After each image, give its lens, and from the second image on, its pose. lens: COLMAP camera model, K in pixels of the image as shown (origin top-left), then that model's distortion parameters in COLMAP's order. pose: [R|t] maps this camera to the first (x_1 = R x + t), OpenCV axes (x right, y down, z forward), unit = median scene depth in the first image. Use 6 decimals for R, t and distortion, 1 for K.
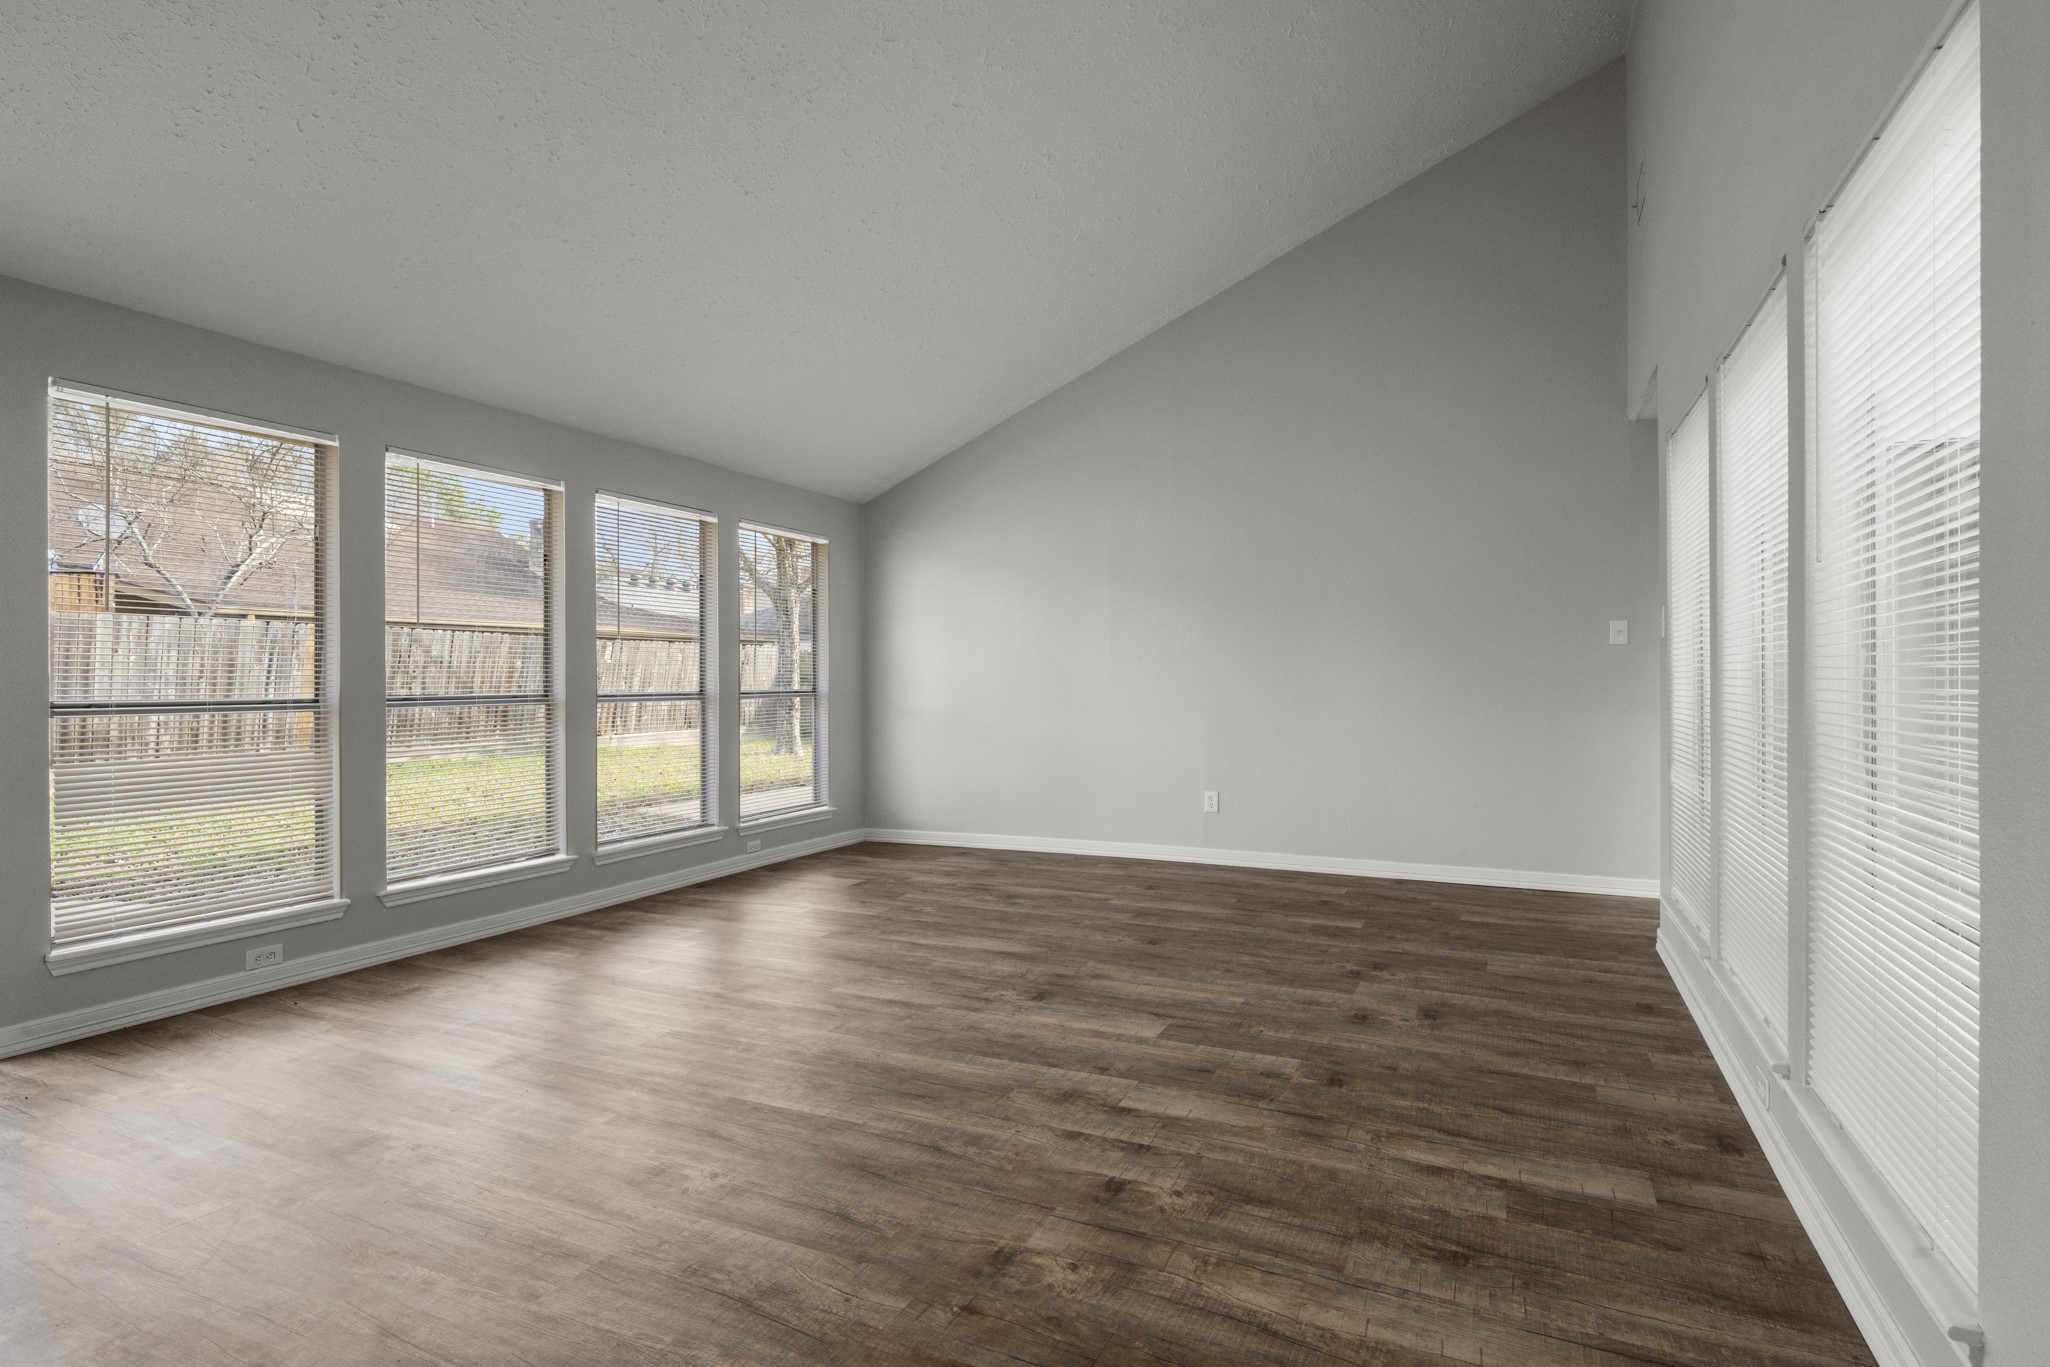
lens RADIAL K [[1056.1, 0, 1030.2], [0, 1056.1, 682.7], [0, 0, 1]] dist [-0.002713, 0.000925]
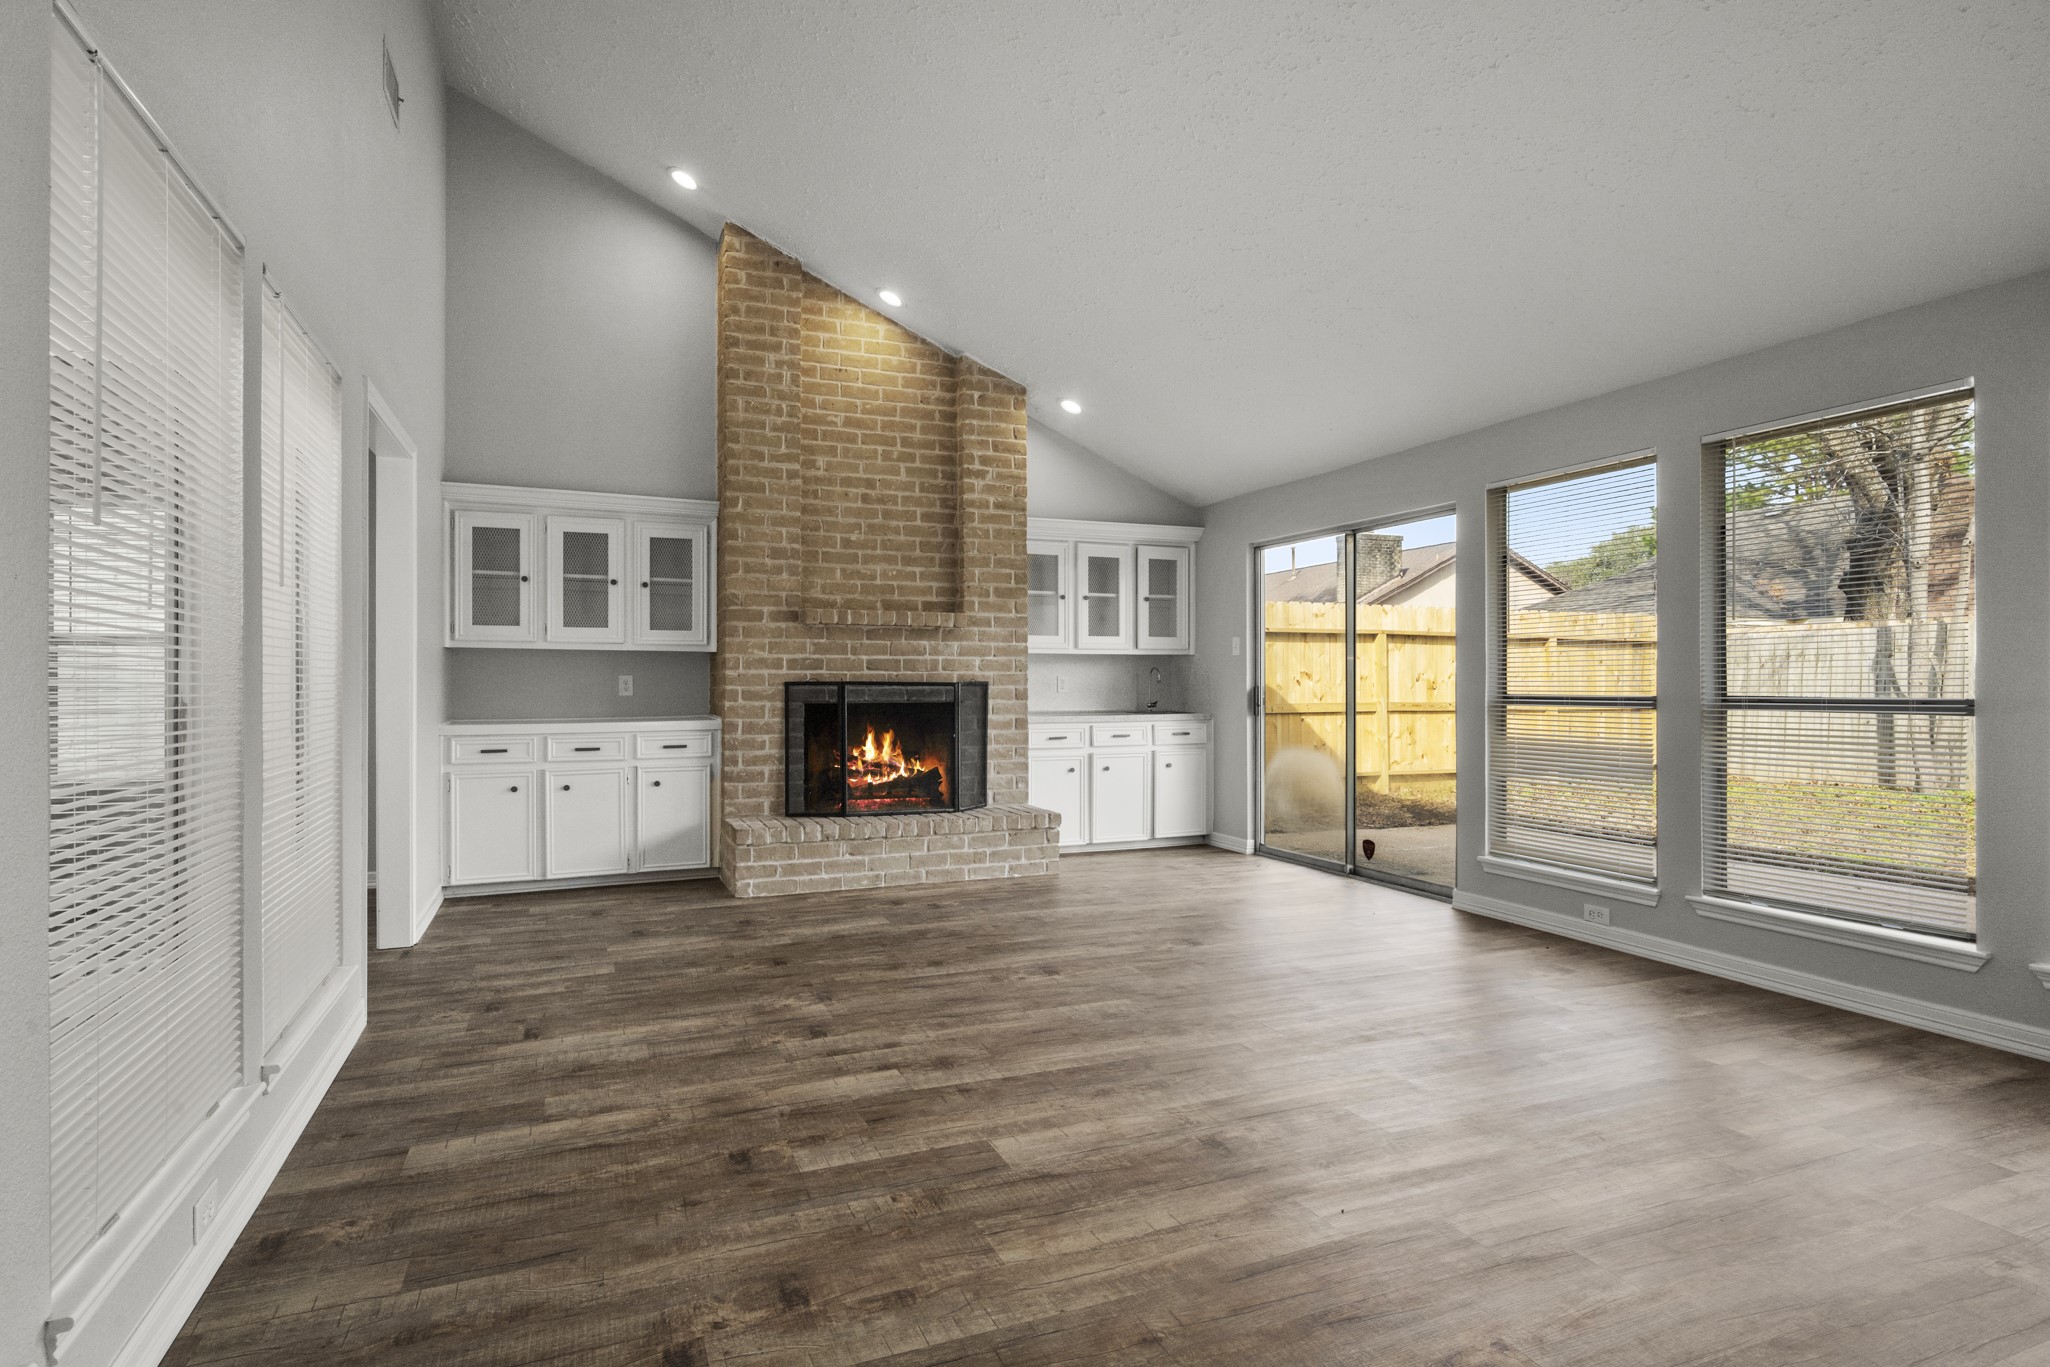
lens RADIAL K [[1056.1, 0, 1034.6], [0, 1056.1, 679.9], [0, 0, 1]] dist [-0.002713, 0.000925]
pose [[-0.670299, 0.001650, -0.742090, 0.745215], [0.000708, 0.999998, 0.001583, -0.008383], [0.742091, 0.000535, -0.670299, 1.709719]]
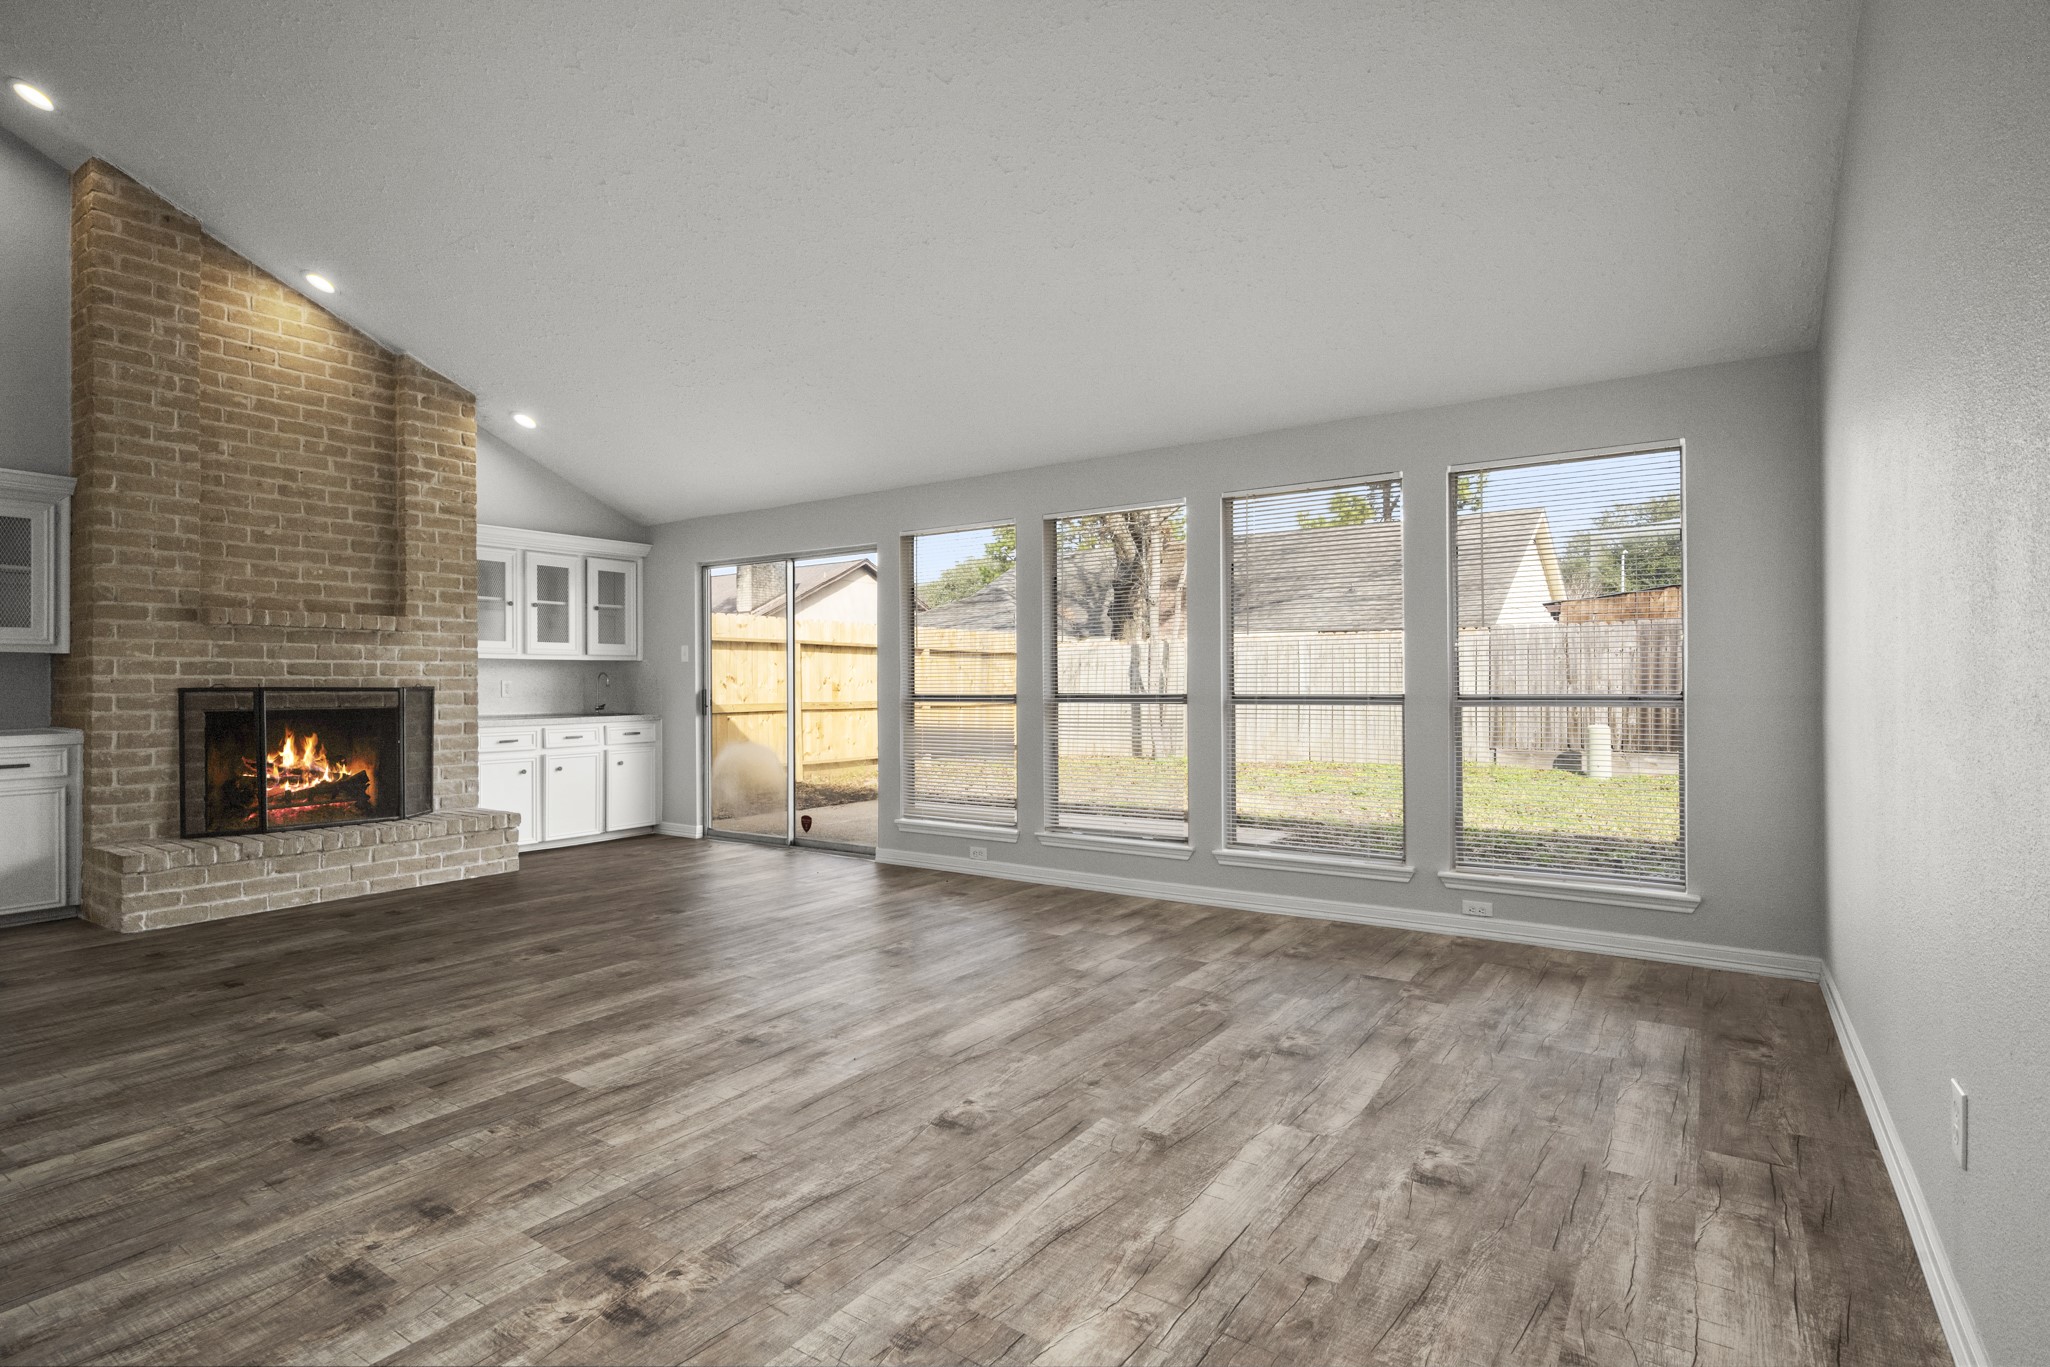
lens RADIAL K [[991.3, 0, 1022.9], [0, 991.3, 679.5], [0, 0, 1]] dist [-0.004377, 0.001589]
pose [[-0.164308, -0.000178, -0.986409, 0.996865], [0.003577, 0.999993, -0.000776, -0.009810], [0.986403, -0.003656, -0.164307, 1.701880]]
